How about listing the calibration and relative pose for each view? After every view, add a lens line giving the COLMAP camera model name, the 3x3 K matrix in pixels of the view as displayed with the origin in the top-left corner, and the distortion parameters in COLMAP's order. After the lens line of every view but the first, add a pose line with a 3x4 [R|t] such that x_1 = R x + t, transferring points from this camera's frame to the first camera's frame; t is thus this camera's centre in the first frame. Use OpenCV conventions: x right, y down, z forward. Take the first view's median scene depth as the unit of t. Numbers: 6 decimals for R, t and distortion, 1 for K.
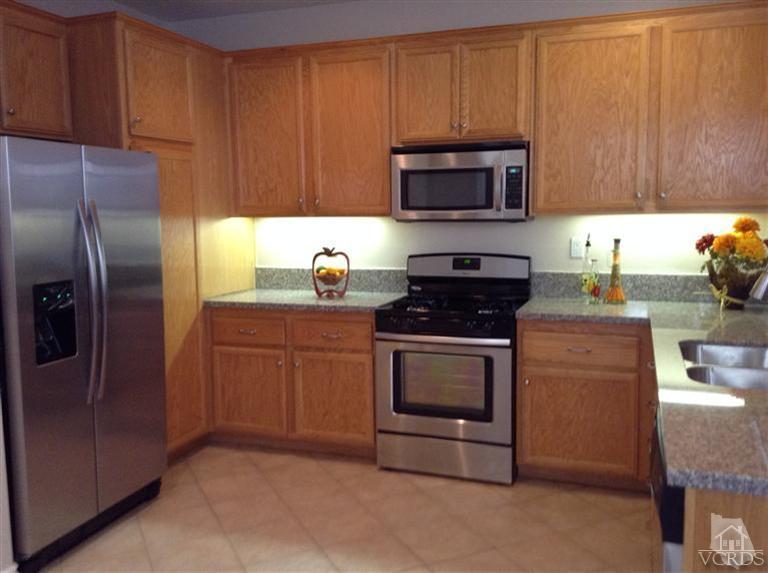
lens RADIAL K [[686.7, 0, 388.8], [0, 686.7, 286.8], [0, 0, 1]] dist [0.094133, -0.174658]
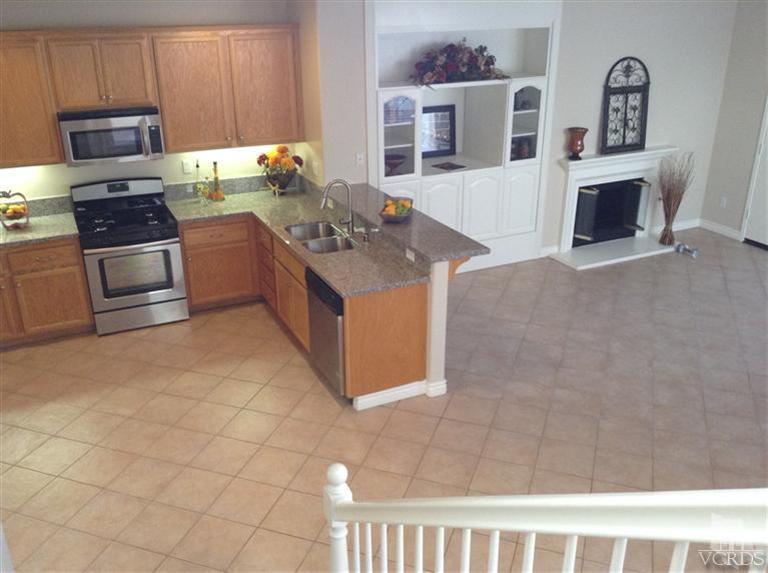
lens RADIAL K [[686.7, 0, 386.2], [0, 686.7, 289.2], [0, 0, 1]] dist [0.094133, -0.174658]
pose [[0.694788, -0.271339, 0.666067, -0.583617], [0.073937, 0.948143, 0.309124, -0.266762], [-0.715404, -0.165528, 0.678820, -0.479637]]
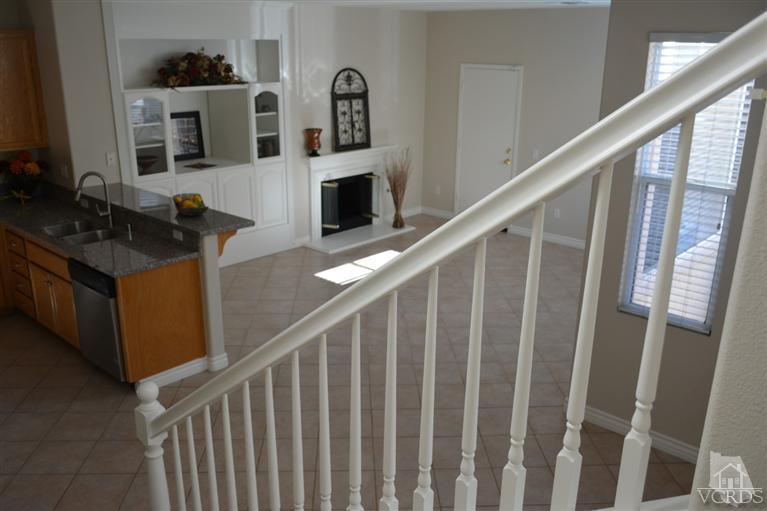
lens RADIAL K [[659.2, 0, 383.5], [0, 659.2, 269.2], [0, 0, 1]] dist [-0.036426, 0.002344]
pose [[0.376560, -0.281953, 0.882443, -0.664062], [0.082892, 0.958992, 0.271040, -0.174031], [-0.922676, -0.028915, 0.384489, -0.482653]]
